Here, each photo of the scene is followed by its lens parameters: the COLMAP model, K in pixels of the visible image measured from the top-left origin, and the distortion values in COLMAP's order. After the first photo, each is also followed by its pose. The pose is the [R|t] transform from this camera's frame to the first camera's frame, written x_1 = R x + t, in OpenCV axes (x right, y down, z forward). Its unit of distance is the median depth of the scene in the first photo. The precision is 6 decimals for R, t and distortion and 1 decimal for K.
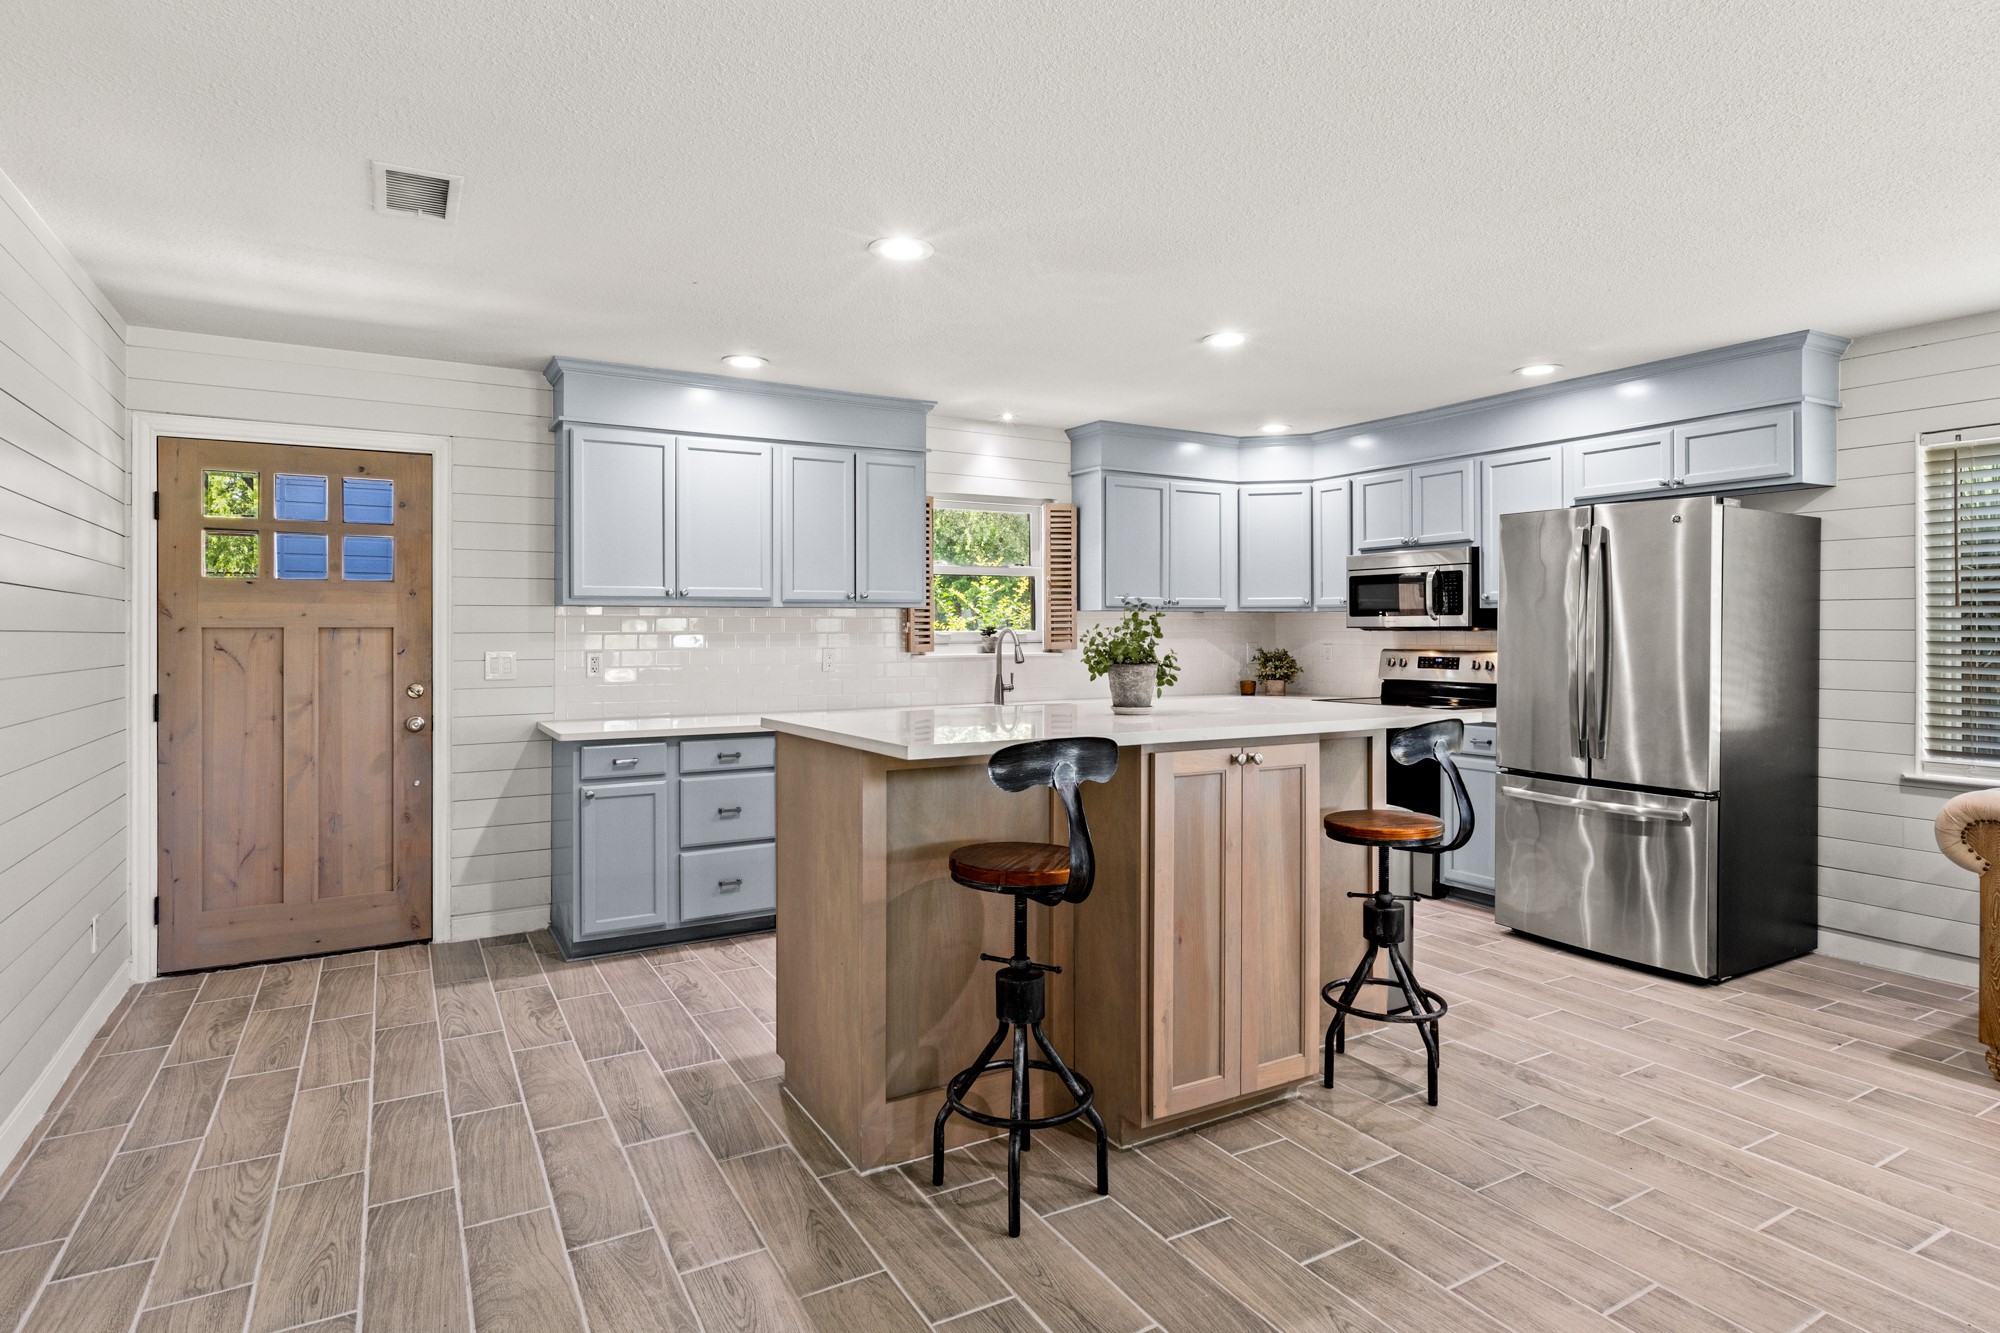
lens RADIAL K [[1065.1, 0, 976.0], [0, 1065.1, 617.5], [0, 0, 1]] dist [-0.002024, -0.000434]
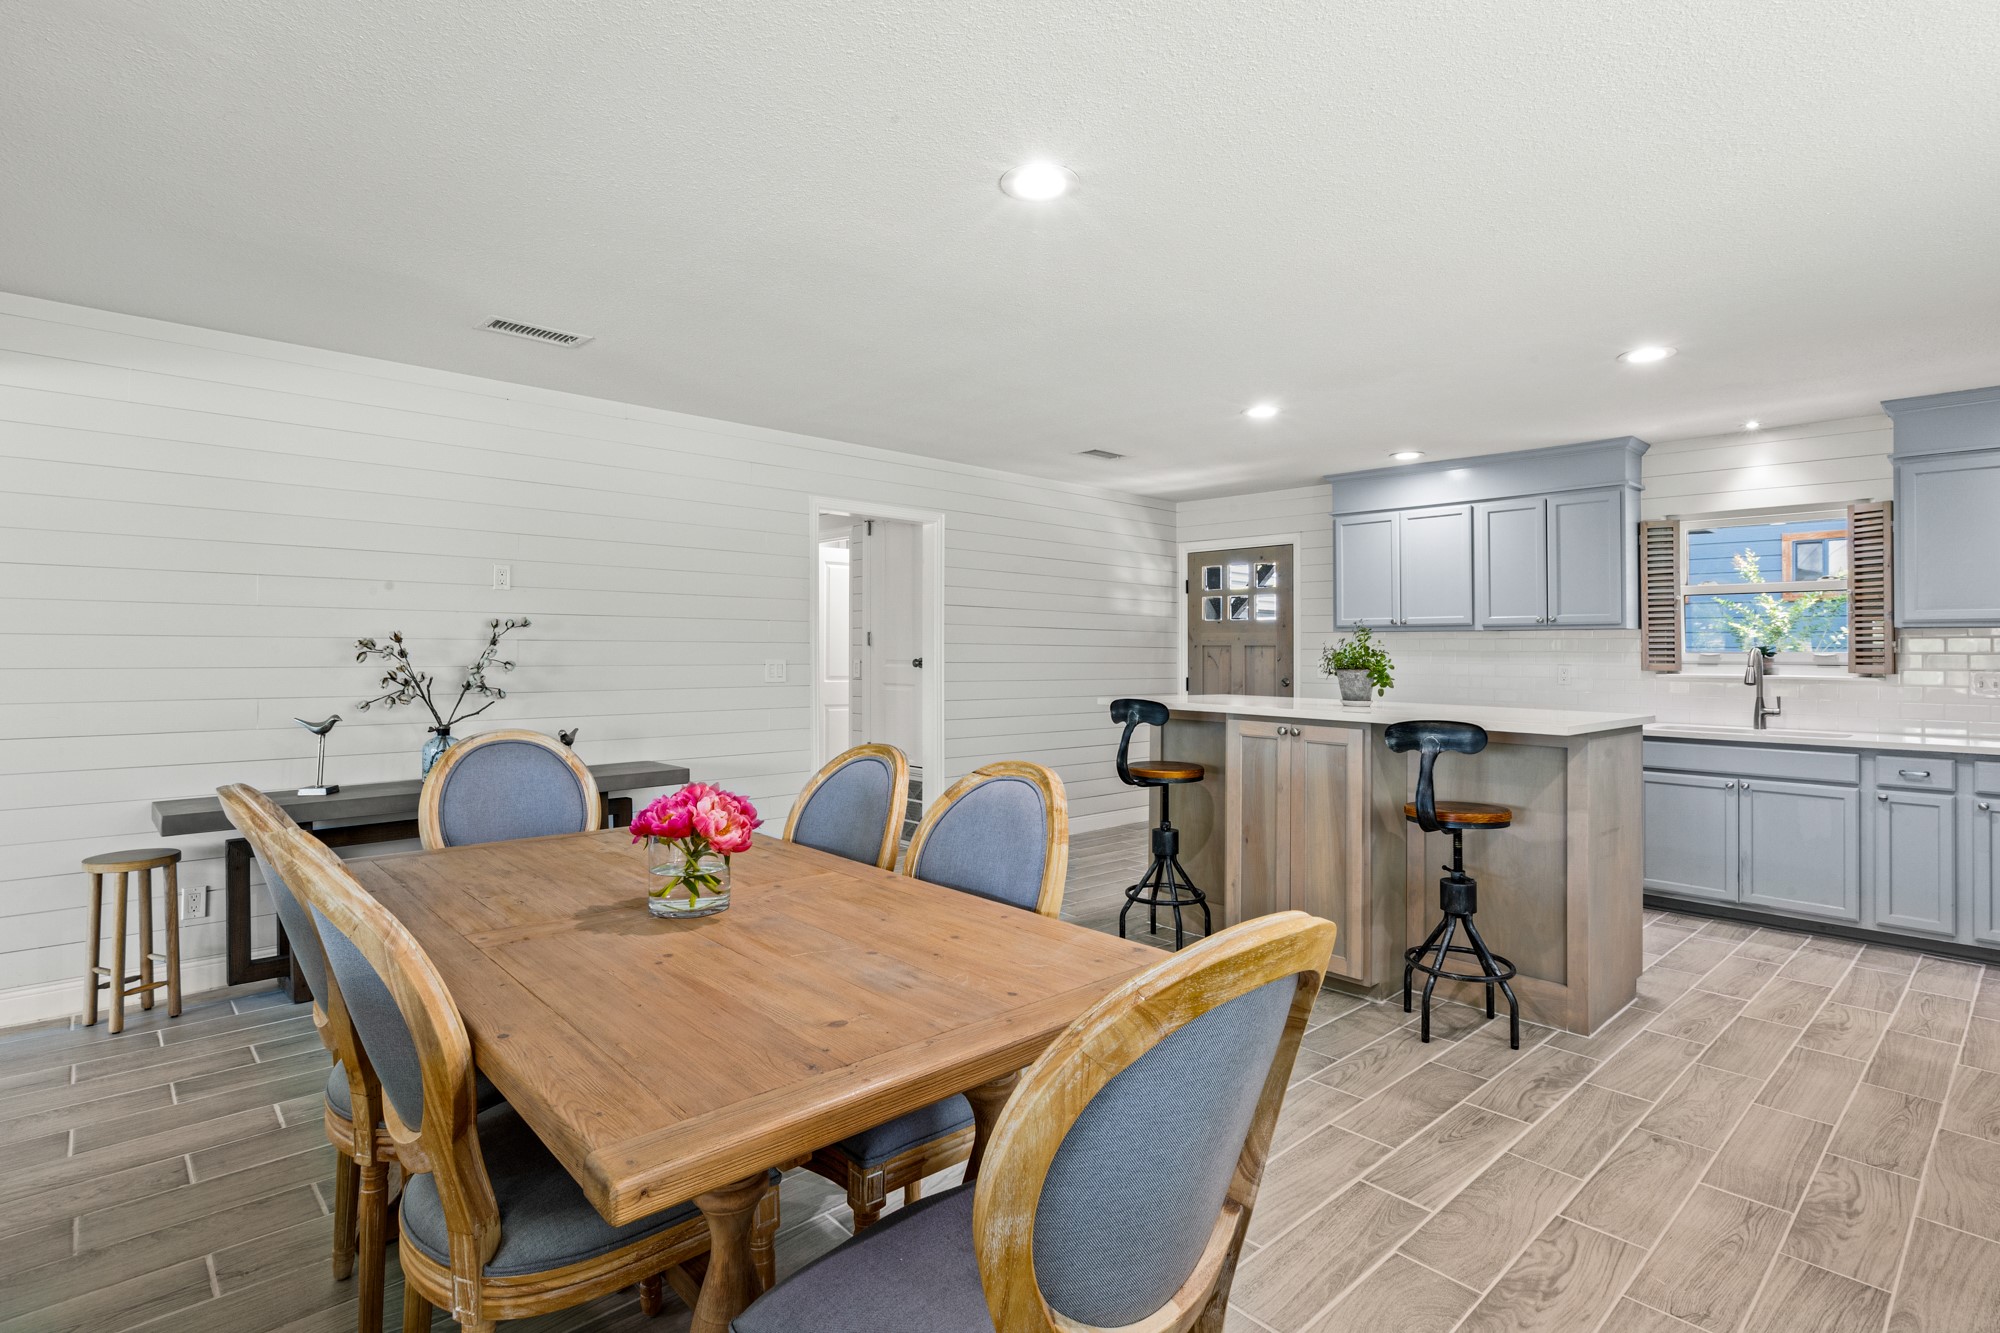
lens RADIAL K [[946.6, 0, 995.6], [0, 946.6, 651.6], [0, 0, 1]] dist [-0.002678, -0.001565]
pose [[0.235293, 0.005539, -0.971909, 0.743945], [0.001730, 0.999980, 0.006118, 0.007326], [0.971923, -0.003120, 0.235279, 0.157455]]
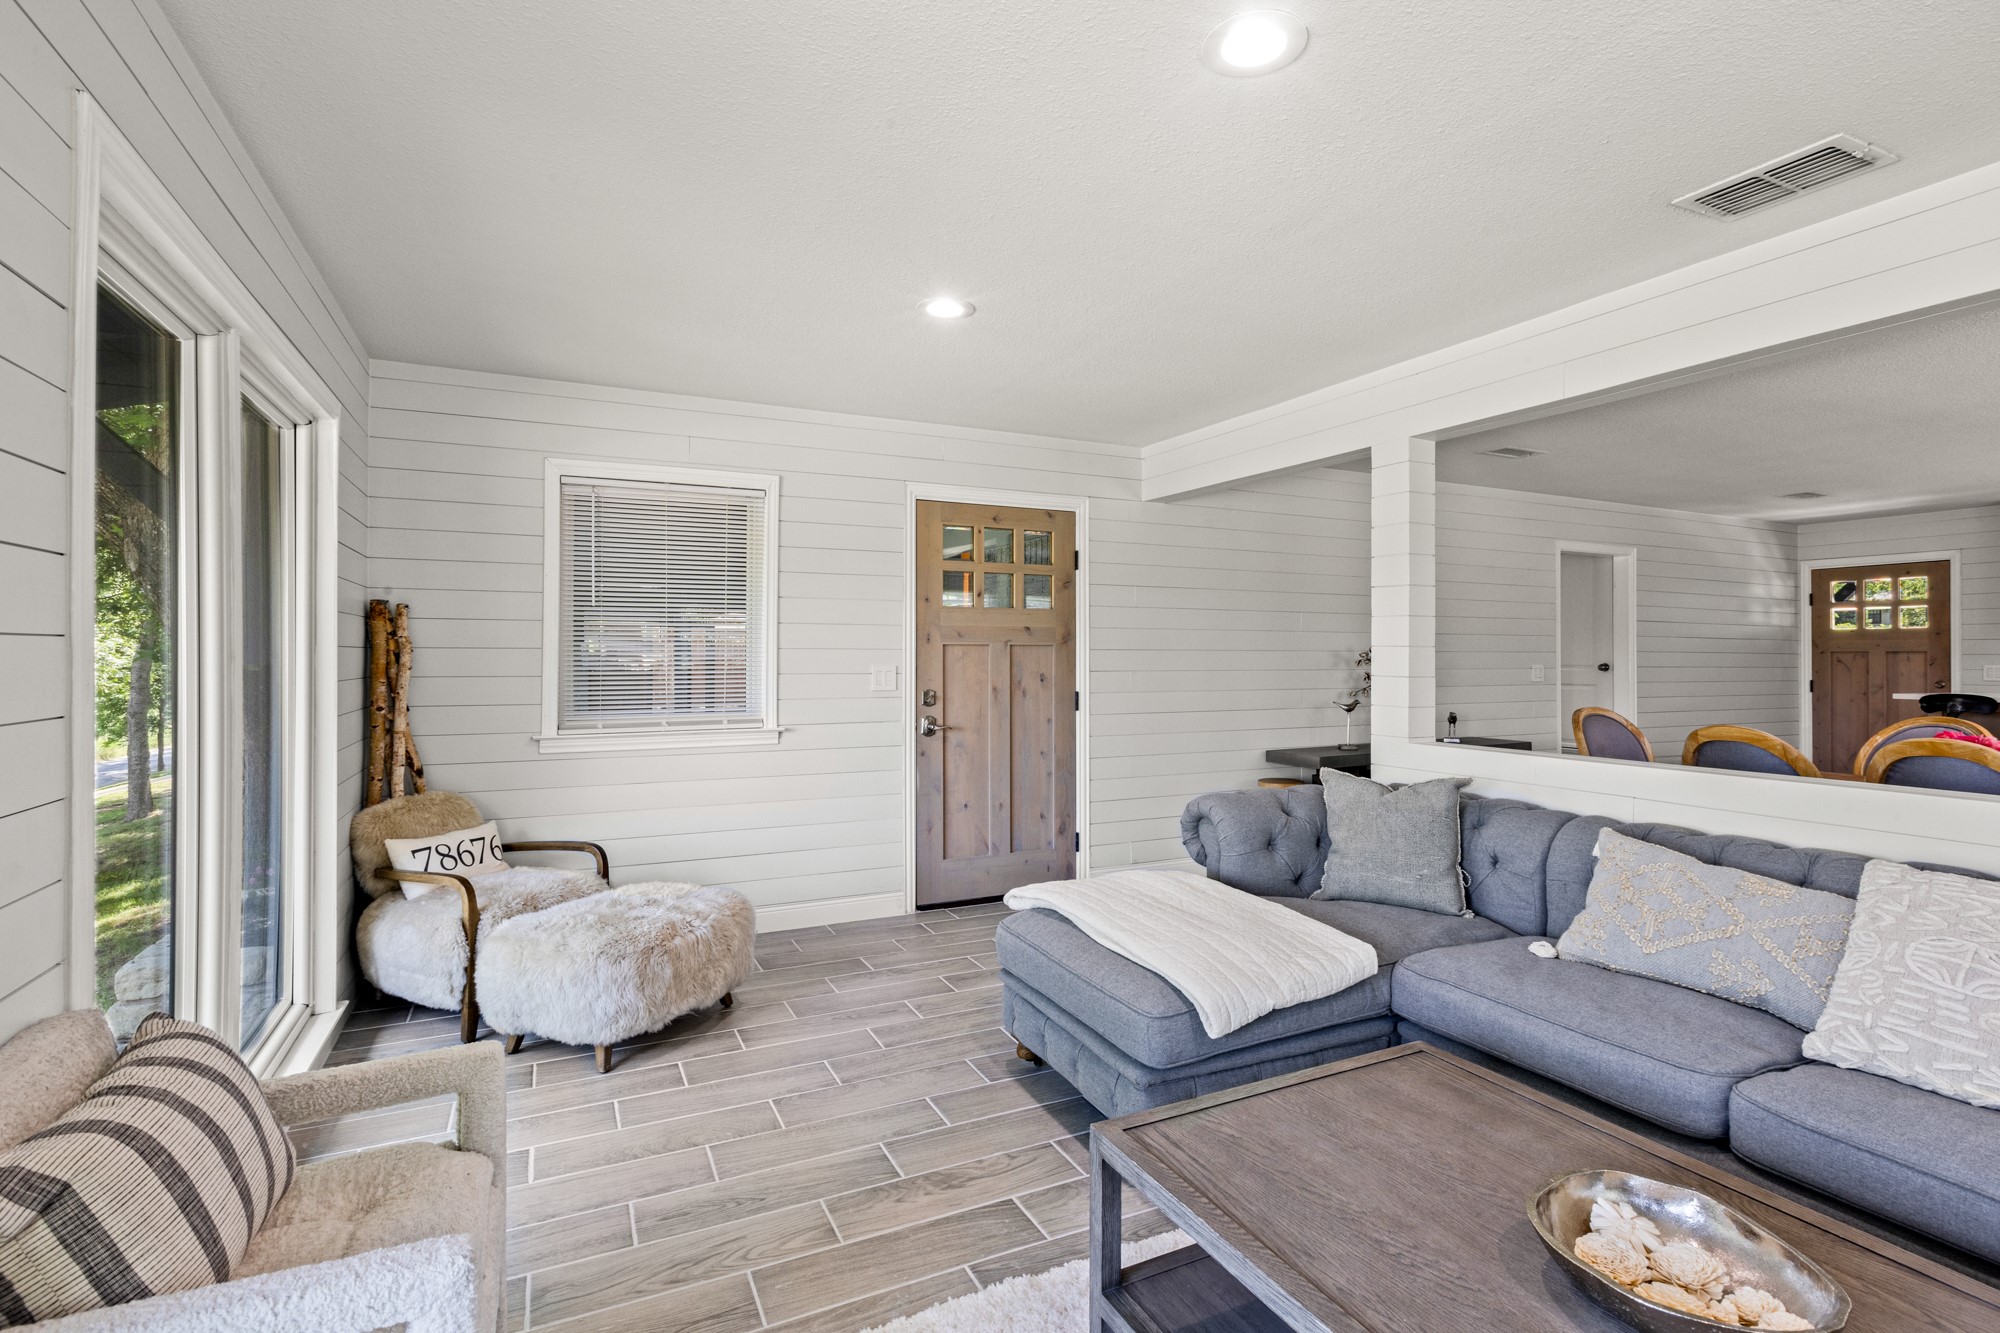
lens RADIAL K [[946.6, 0, 998.9], [0, 946.6, 650.6], [0, 0, 1]] dist [-0.002678, -0.001565]
pose [[-0.051920, 0.000667, -0.998651, 1.107812], [0.006451, 0.999979, 0.000332, -0.004303], [0.998630, -0.006425, -0.051923, -0.538954]]
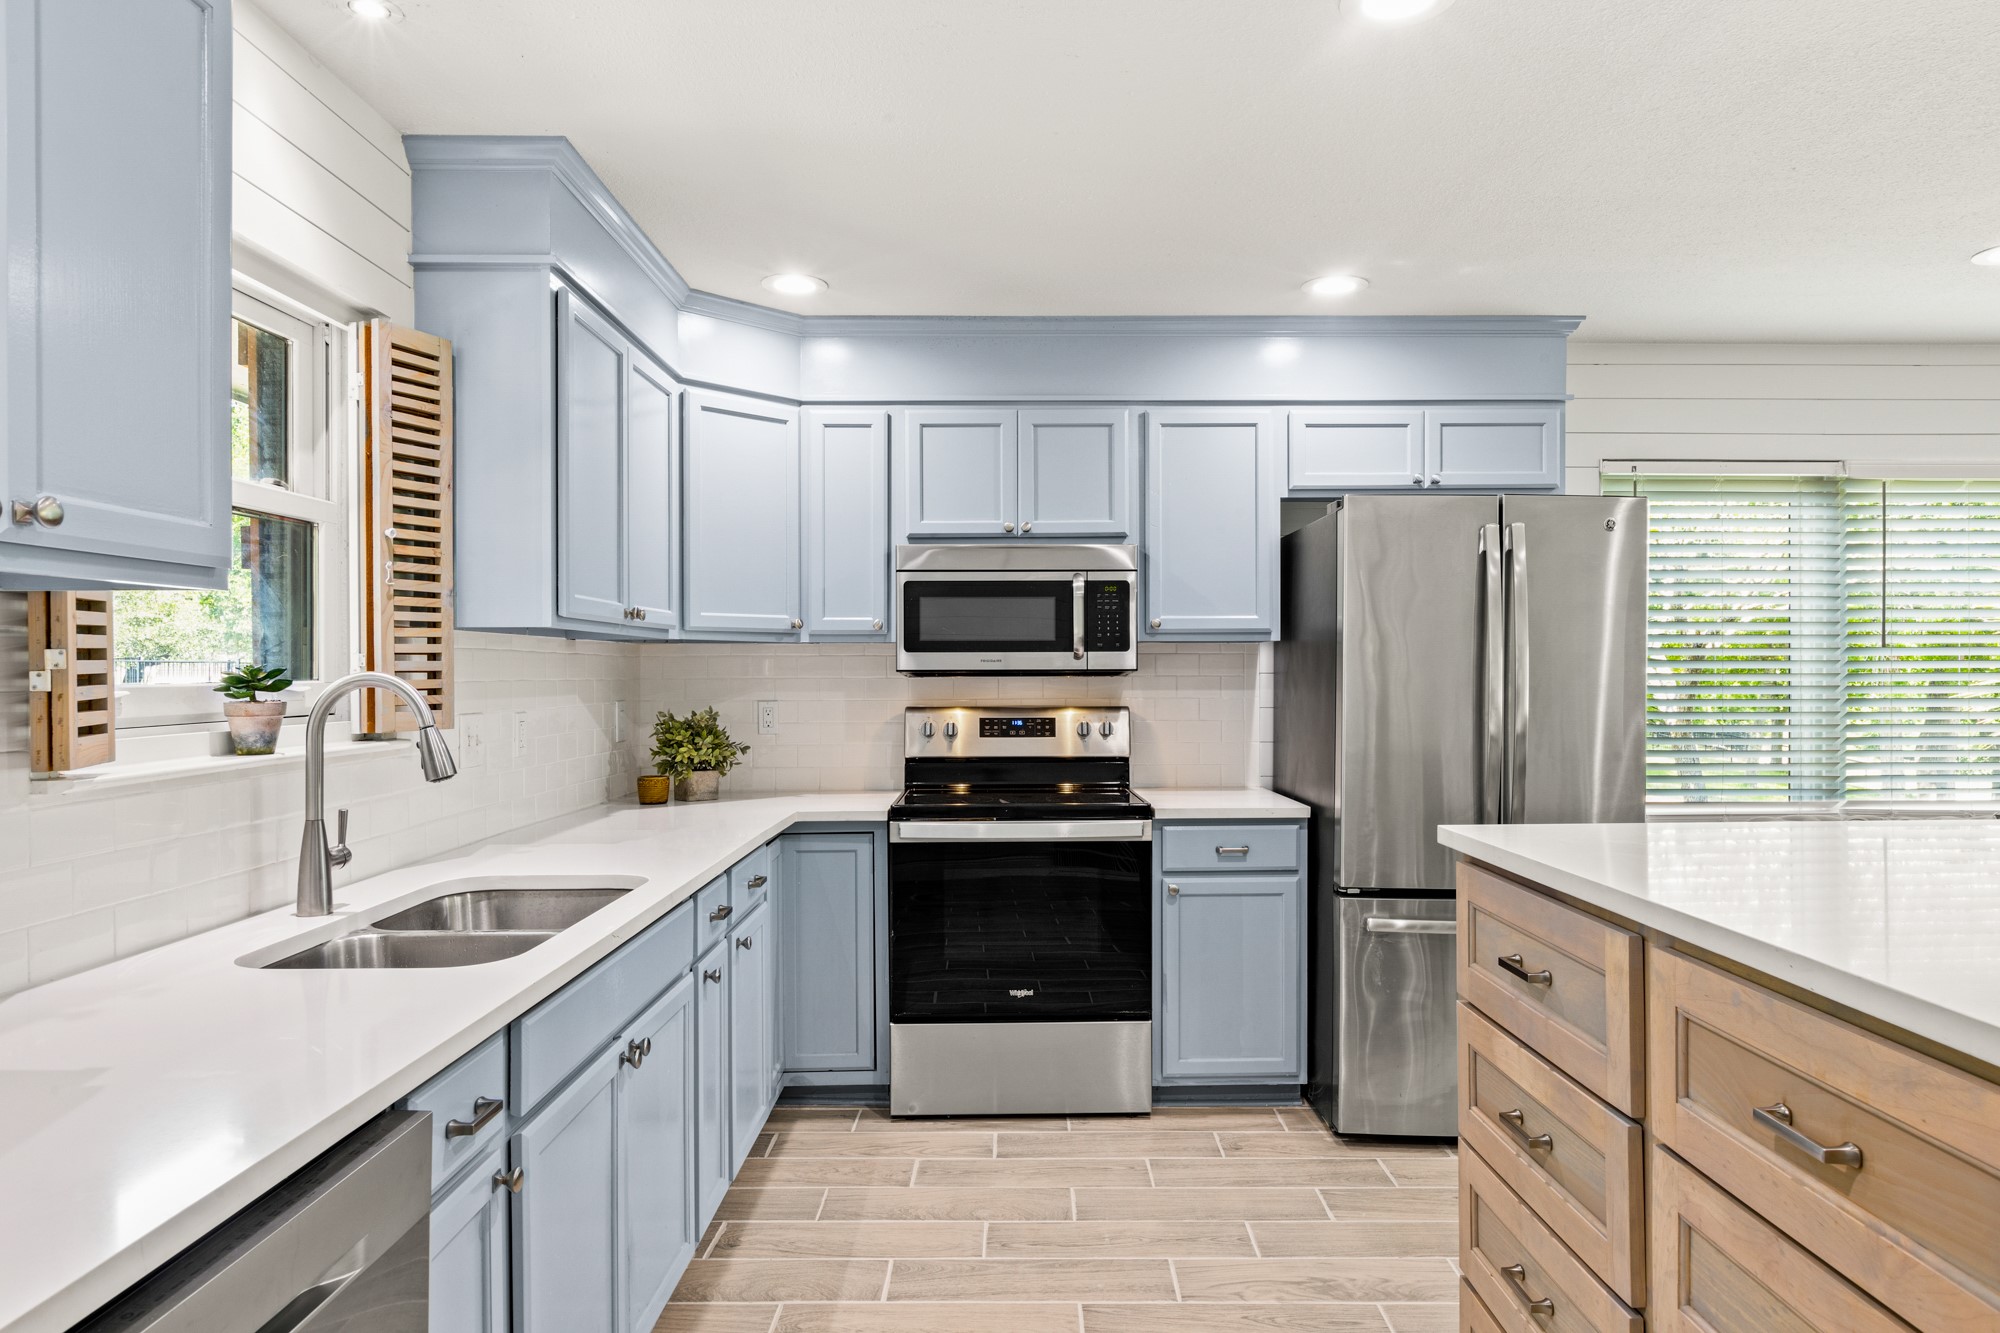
lens RADIAL K [[1232.6, 0, 1002.5], [0, 1232.6, 661.8], [0, 0, 1]] dist [0.003110, -0.002246]
pose [[0.474527, 0.006895, 0.880214, -0.223469], [-0.006758, 0.999968, -0.004189, 0.007556], [-0.880215, -0.003961, 0.474559, 0.709967]]
